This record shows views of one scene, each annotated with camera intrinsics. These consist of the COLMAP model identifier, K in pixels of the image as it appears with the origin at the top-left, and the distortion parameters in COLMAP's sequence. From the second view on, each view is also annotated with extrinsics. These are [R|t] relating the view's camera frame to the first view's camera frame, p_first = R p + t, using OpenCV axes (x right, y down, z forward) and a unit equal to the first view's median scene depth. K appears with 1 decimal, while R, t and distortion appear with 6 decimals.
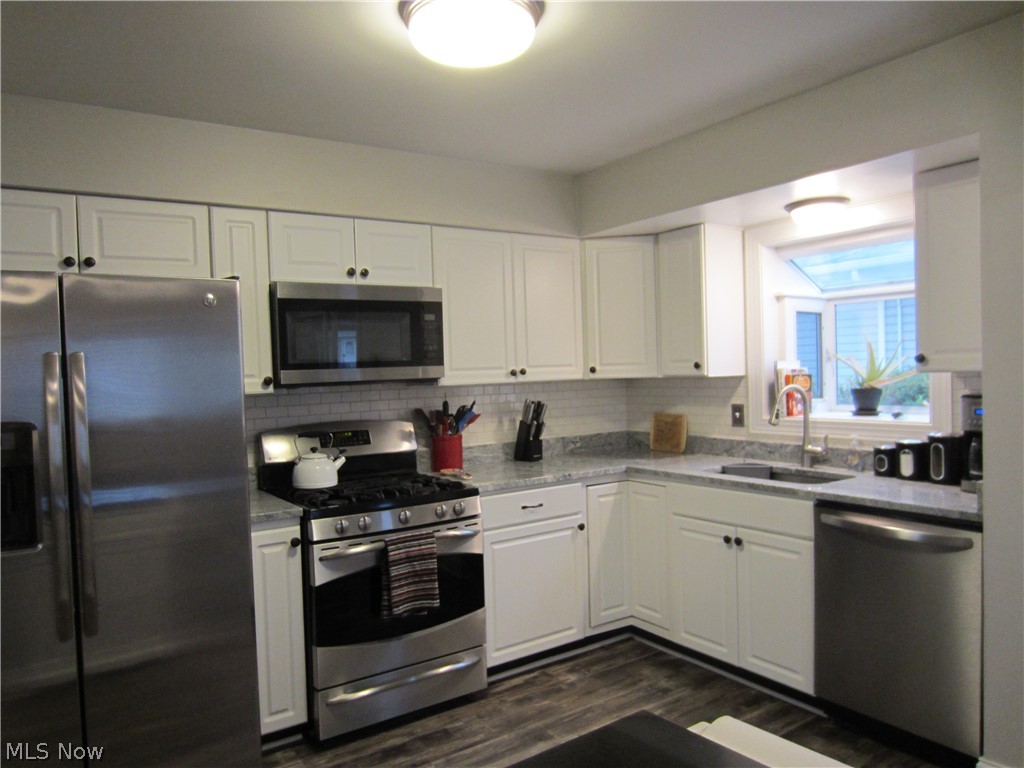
lens RADIAL K [[735.3, 0, 512.0], [0, 735.3, 384.0], [0, 0, 1]] dist [-0.007620, -0.000098]
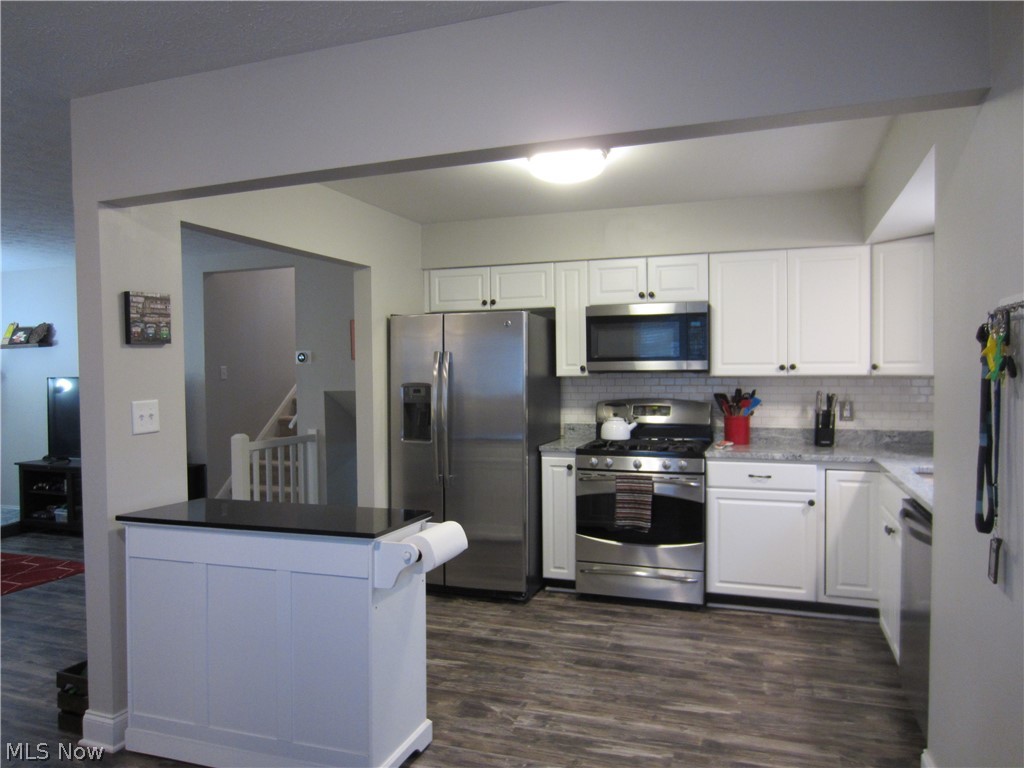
lens RADIAL K [[731.3, 0, 512.0], [0, 731.3, 384.0], [0, 0, 1]] dist [0.004589, 0.002814]
pose [[0.594299, 0.042527, -0.803119, 0.759463], [-0.031612, 0.999064, 0.029511, -0.010380], [0.803623, 0.007850, 0.595087, -0.059026]]
